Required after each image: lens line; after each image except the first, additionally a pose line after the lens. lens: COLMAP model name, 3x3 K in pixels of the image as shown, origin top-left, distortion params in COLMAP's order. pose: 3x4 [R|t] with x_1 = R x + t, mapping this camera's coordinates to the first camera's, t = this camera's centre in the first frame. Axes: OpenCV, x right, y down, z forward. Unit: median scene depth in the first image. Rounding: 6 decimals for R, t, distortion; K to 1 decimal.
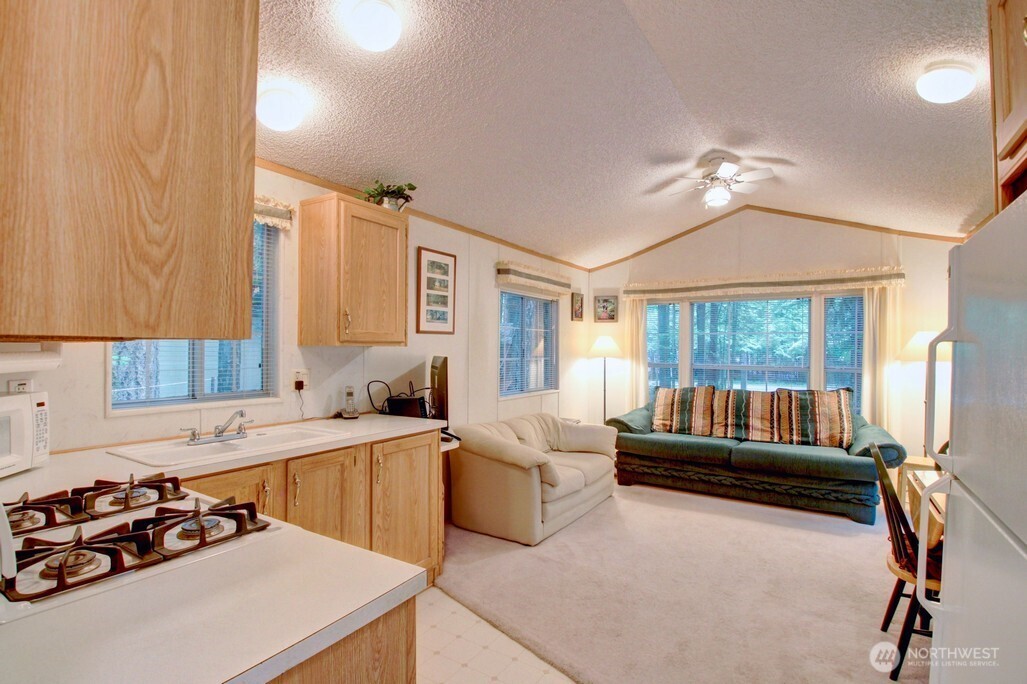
lens RADIAL K [[480.7, 0, 506.8], [0, 480.7, 346.8], [0, 0, 1]] dist [-0.007984, -0.010531]
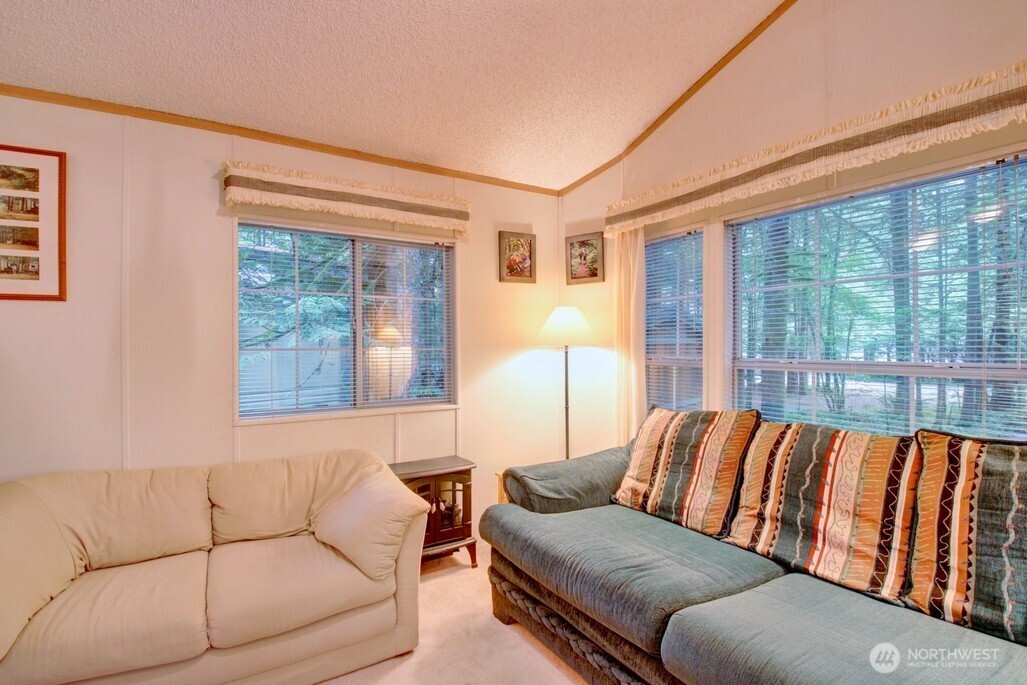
lens RADIAL K [[480.7, 0, 521.0], [0, 480.7, 348.4], [0, 0, 1]] dist [-0.007984, -0.010531]
pose [[0.909346, -0.009817, -0.415925, 0.472348], [0.012816, 0.999908, 0.004420, 0.025899], [0.415843, -0.009350, 0.909388, 0.608122]]
